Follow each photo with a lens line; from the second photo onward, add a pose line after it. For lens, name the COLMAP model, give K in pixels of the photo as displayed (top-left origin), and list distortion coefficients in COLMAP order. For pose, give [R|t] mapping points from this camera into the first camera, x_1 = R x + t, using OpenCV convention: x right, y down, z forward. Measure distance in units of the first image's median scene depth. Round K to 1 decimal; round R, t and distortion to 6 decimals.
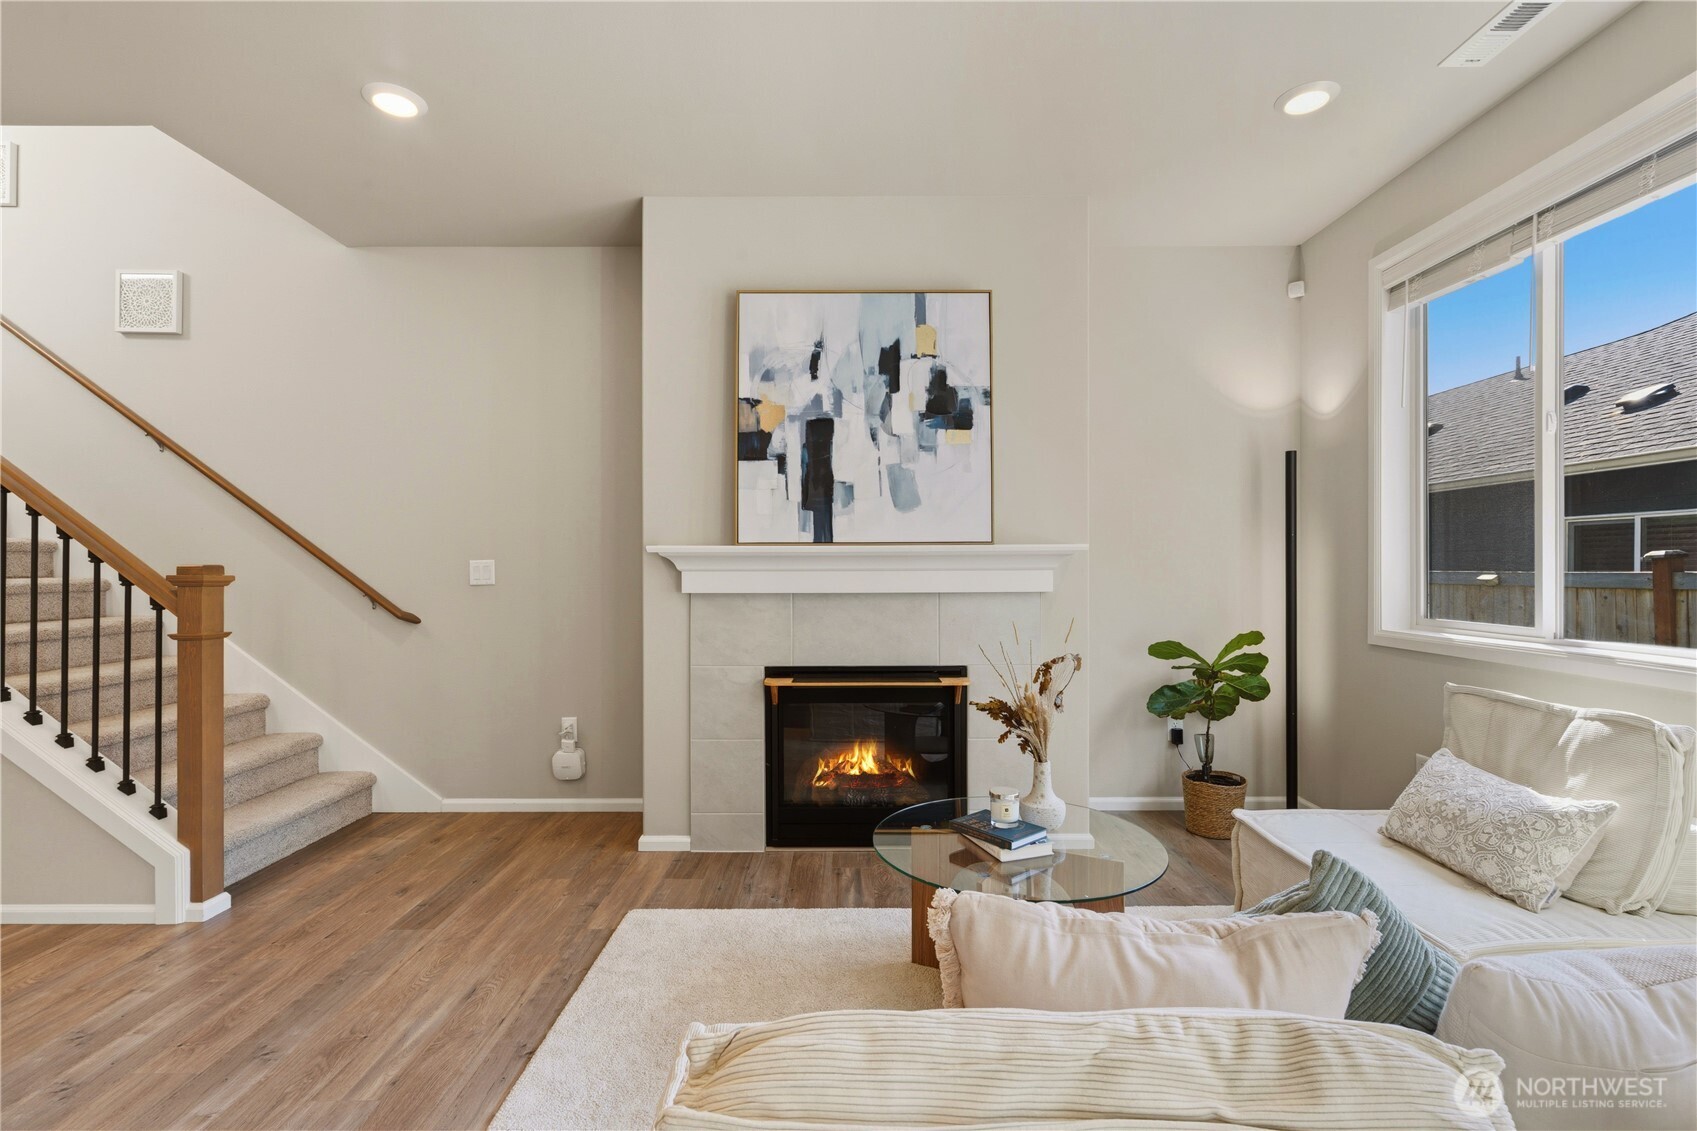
lens RADIAL K [[771.0, 0, 848.4], [0, 771.0, 571.0], [0, 0, 1]] dist [-0.006785, 0.002481]
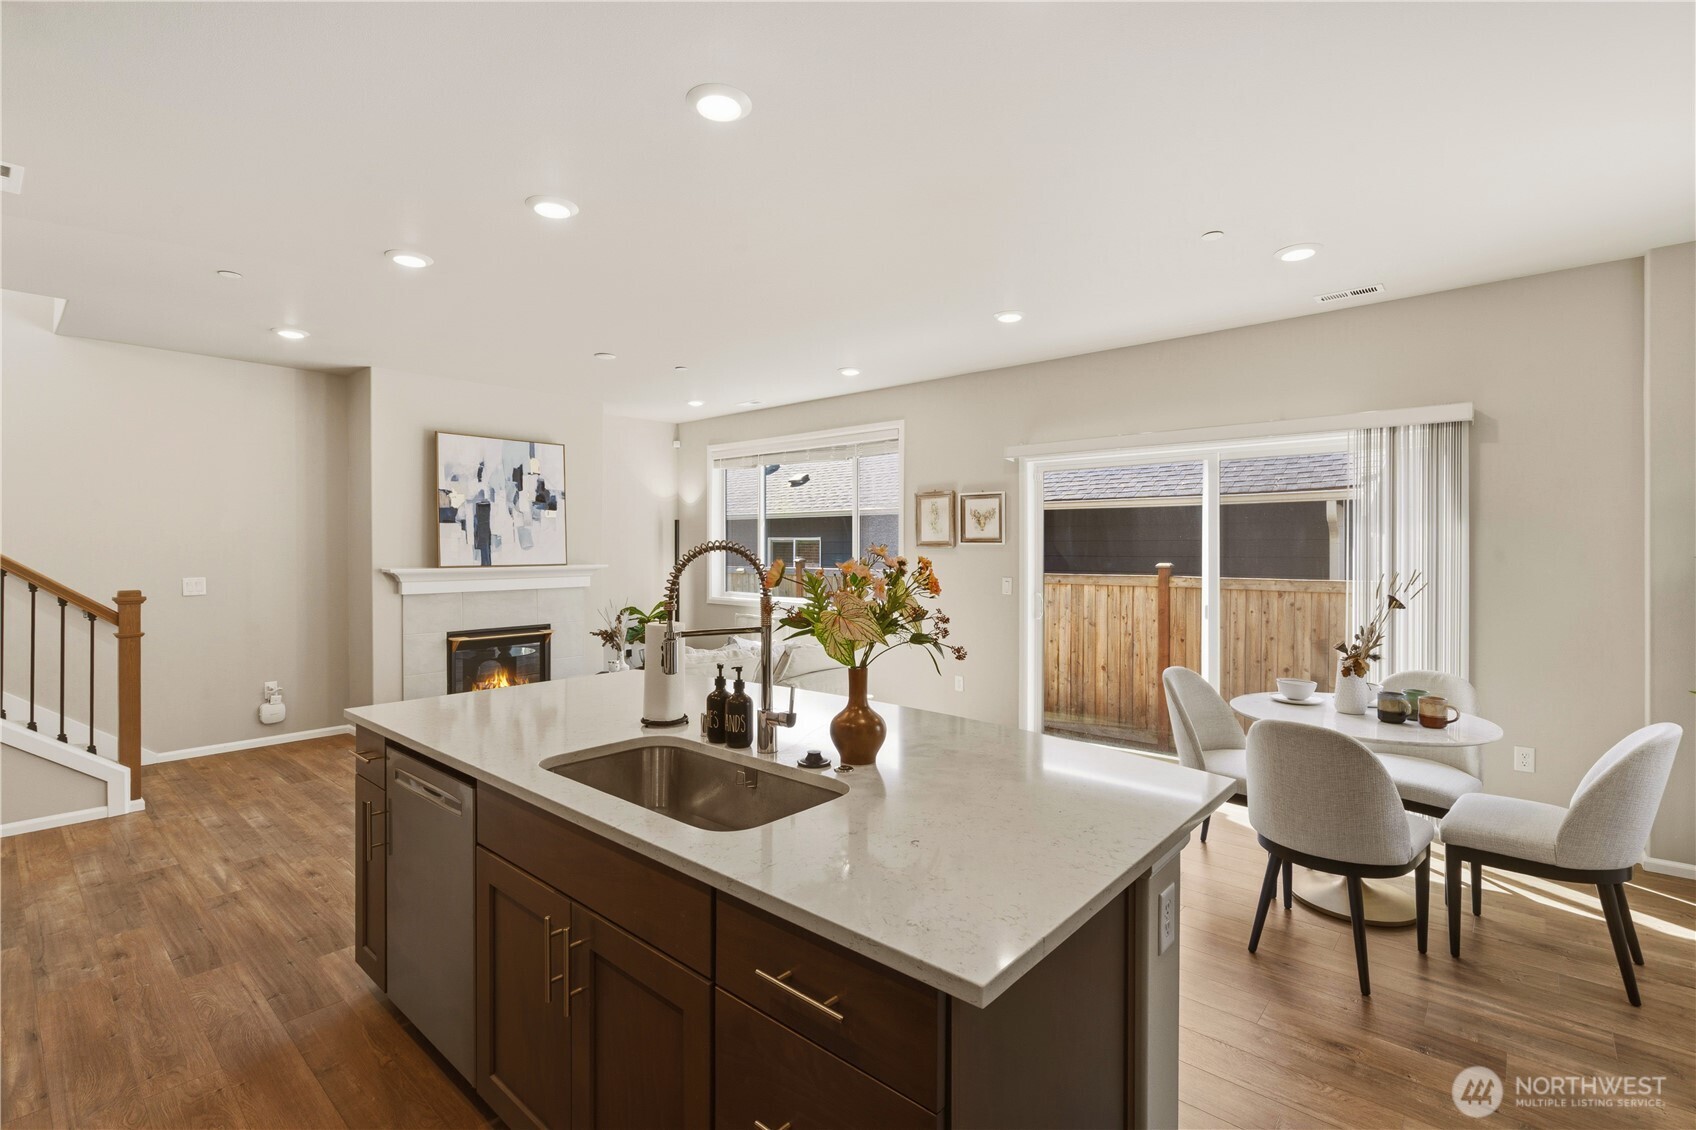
lens RADIAL K [[770.5, 0, 847.3], [0, 770.5, 557.5], [0, 0, 1]] dist [-0.006785, 0.002481]
pose [[0.663466, -0.008790, 0.748155, -0.882568], [0.002771, 0.999953, 0.009291, -0.073139], [-0.748202, -0.004091, 0.663459, -0.981487]]
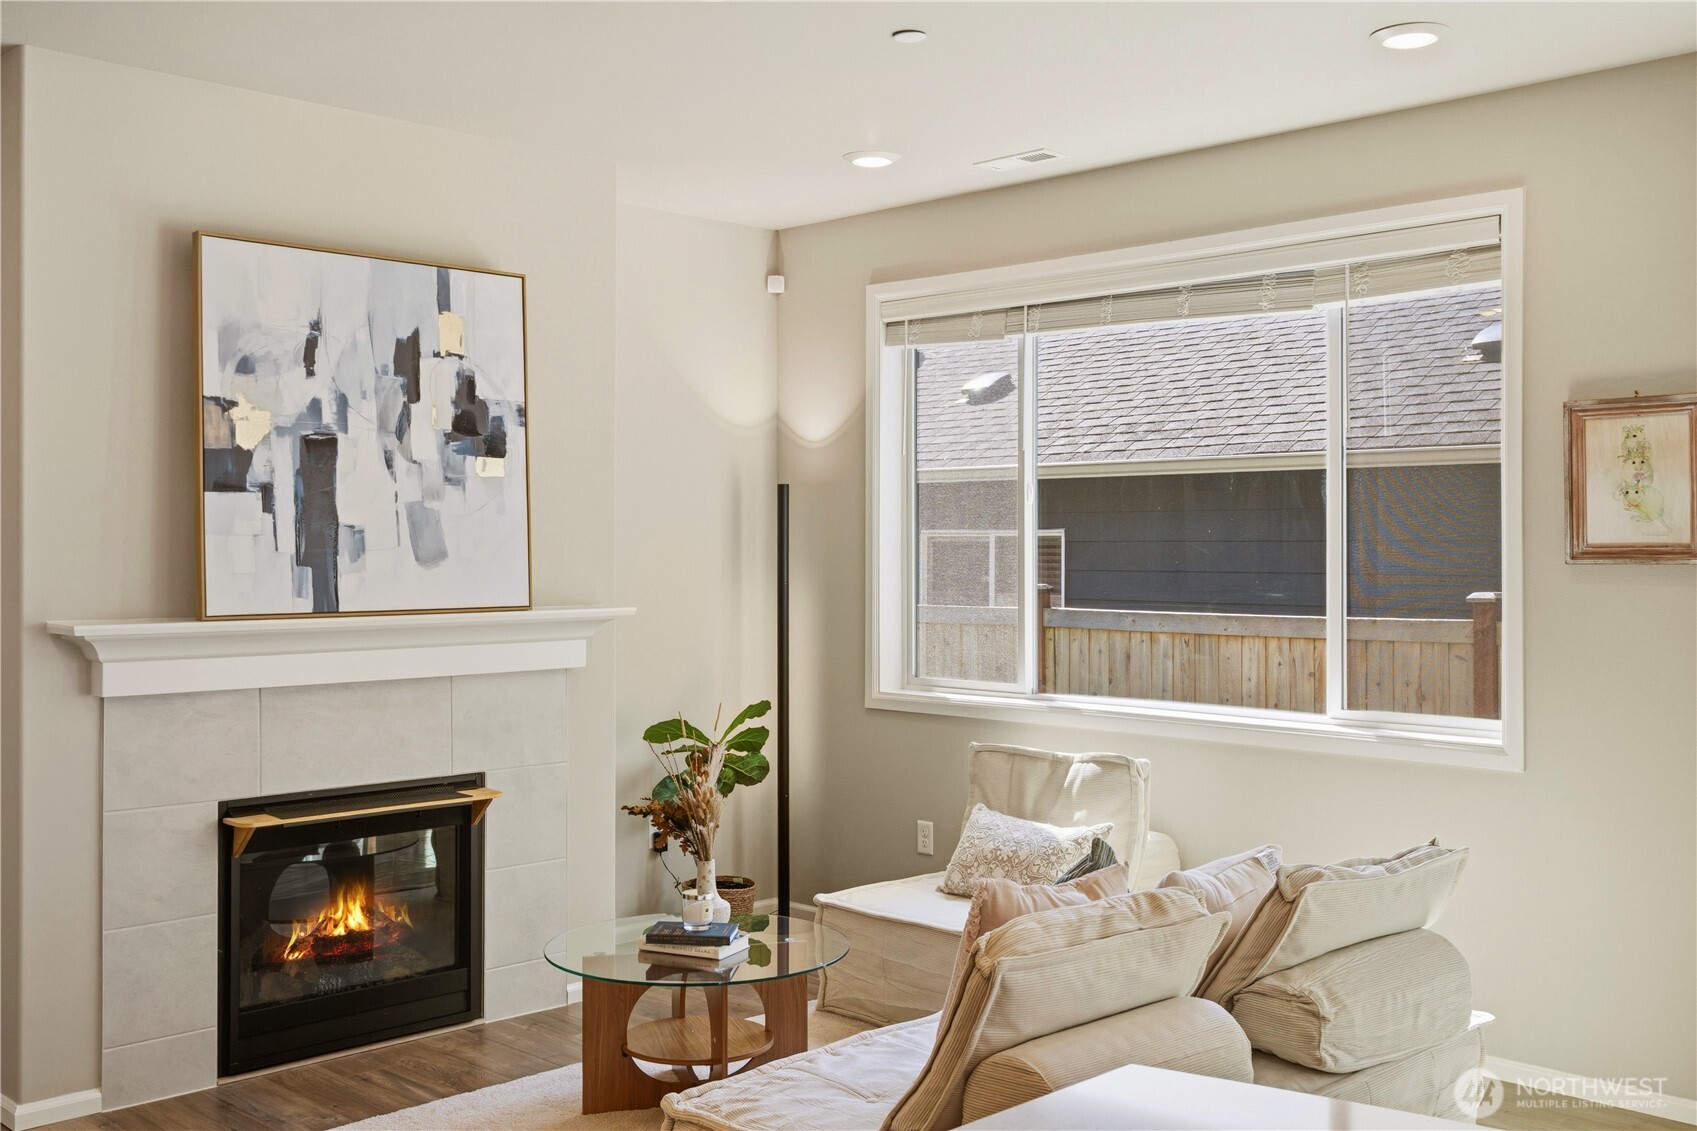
lens RADIAL K [[1698.6, 0, 846.5], [0, 1698.6, 556.1], [0, 0, 1]] dist [0.017973, 0.000000]
pose [[0.707944, -0.000891, 0.706268, -0.778625], [0.002200, 0.999997, -0.000944, -0.085142], [-0.706265, 0.002222, 0.707944, -0.414364]]
